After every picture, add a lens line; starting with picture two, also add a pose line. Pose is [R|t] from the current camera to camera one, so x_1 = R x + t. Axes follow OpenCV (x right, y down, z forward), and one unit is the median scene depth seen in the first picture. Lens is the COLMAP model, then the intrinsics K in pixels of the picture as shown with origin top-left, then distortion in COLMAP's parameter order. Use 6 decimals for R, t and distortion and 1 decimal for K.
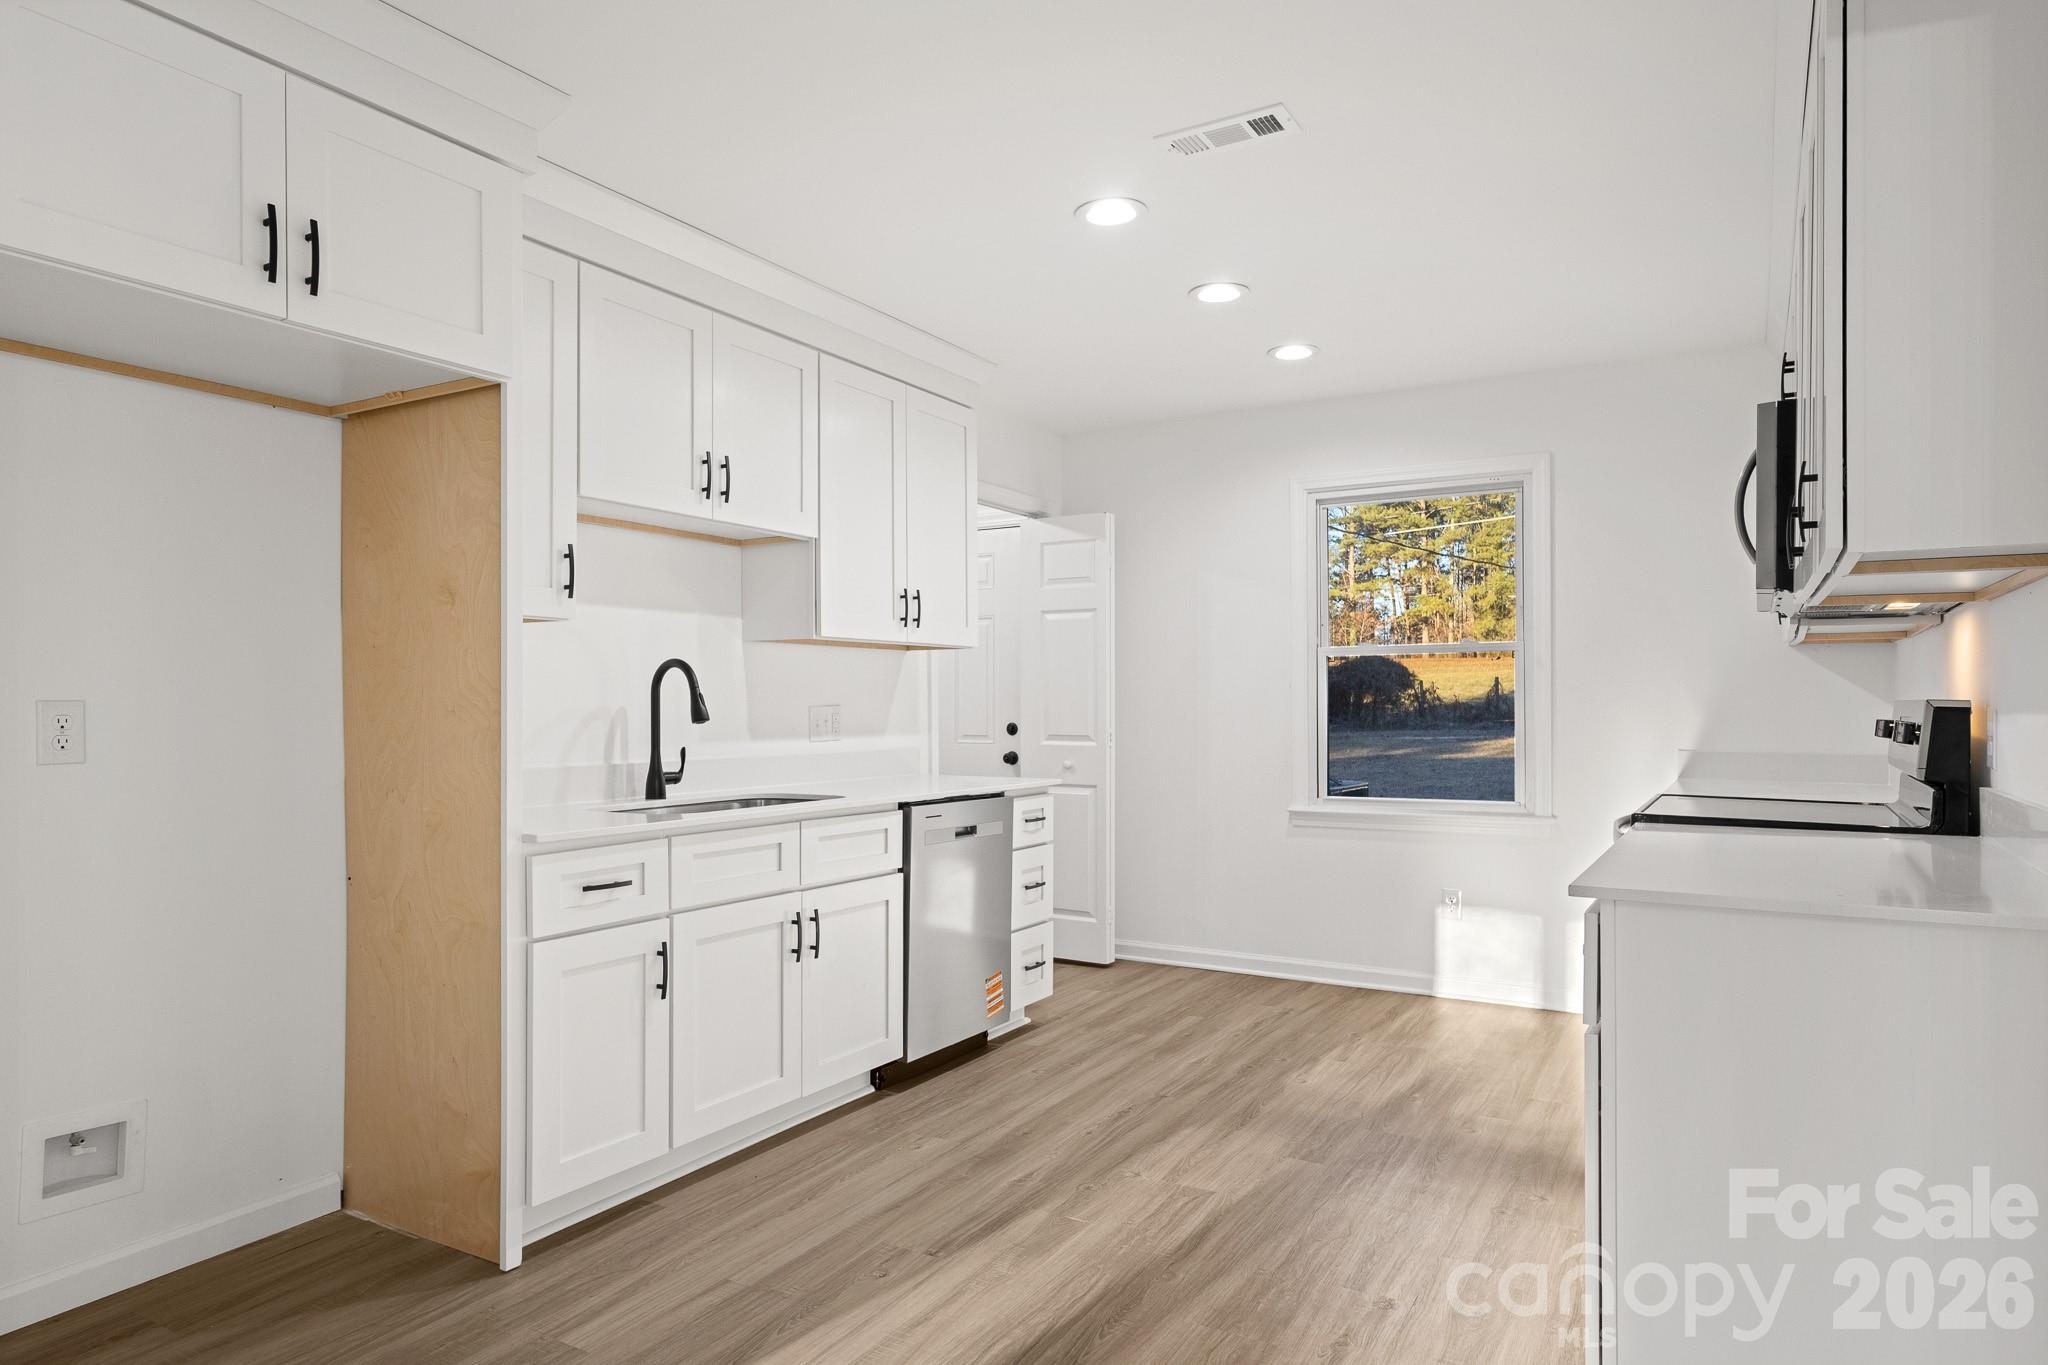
lens RADIAL K [[1212.8, 0, 1014.1], [0, 1212.8, 689.0], [0, 0, 1]] dist [-0.026529, 0.003941]
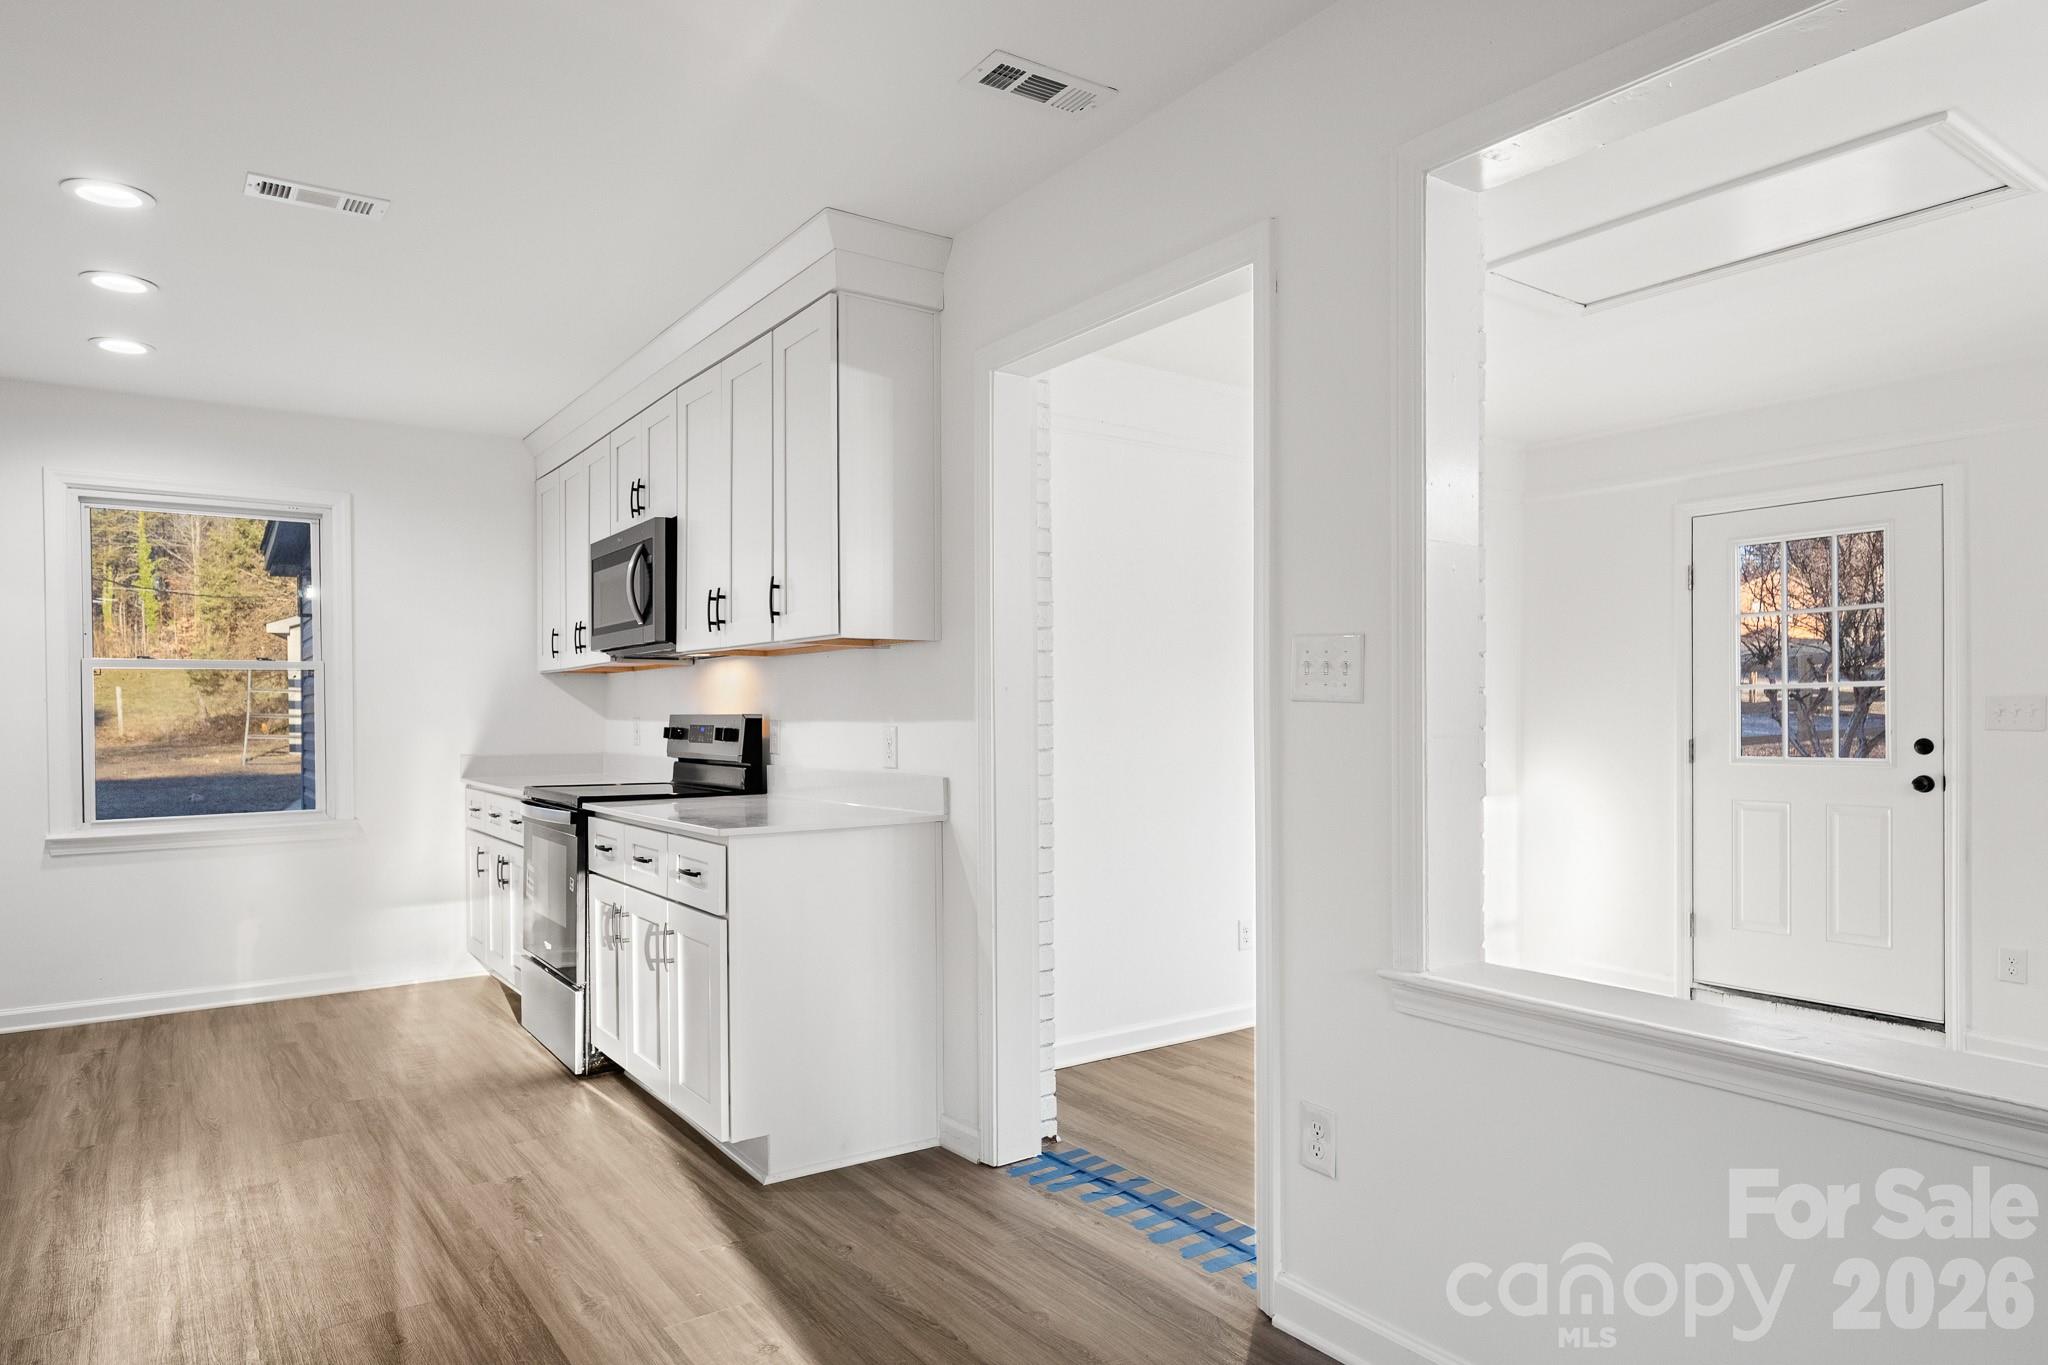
lens RADIAL K [[1212.8, 0, 1019.4], [0, 1212.8, 690.4], [0, 0, 1]] dist [-0.026529, 0.003941]
pose [[0.394611, 0.015215, 0.918722, -0.397039], [-0.005170, 0.999884, -0.014338, -0.001303], [-0.918834, 0.000908, 0.394644, -0.009110]]
